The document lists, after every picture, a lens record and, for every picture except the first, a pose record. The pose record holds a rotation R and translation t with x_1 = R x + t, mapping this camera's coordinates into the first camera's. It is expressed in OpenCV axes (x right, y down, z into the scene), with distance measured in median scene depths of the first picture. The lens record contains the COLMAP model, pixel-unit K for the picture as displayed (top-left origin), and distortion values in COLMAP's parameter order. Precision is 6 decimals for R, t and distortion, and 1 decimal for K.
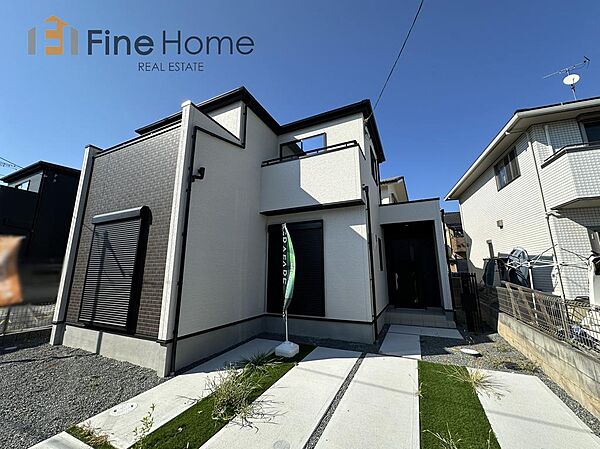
lens RADIAL K [[240.9, 0, 299.8], [0, 240.9, 223.1], [0, 0, 1]] dist [-0.004197, 0.000608]
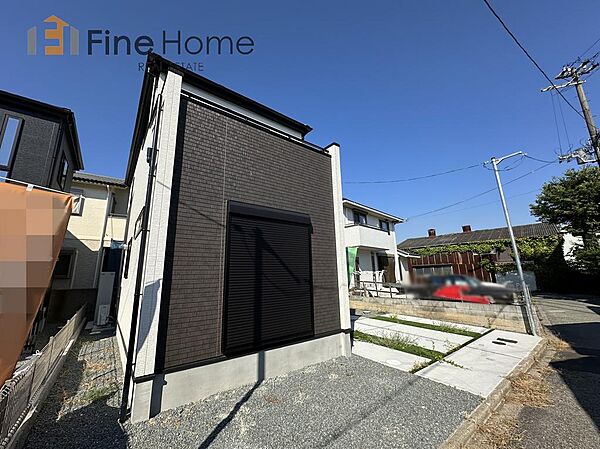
lens RADIAL K [[240.9, 0, 299.7], [0, 240.9, 222.8], [0, 0, 1]] dist [-0.004197, 0.000608]
pose [[0.443148, 0.188455, 0.876416, -1.233013], [-0.160939, 0.978494, -0.129028, 0.081996], [-0.881884, -0.083871, 0.463947, 0.421128]]
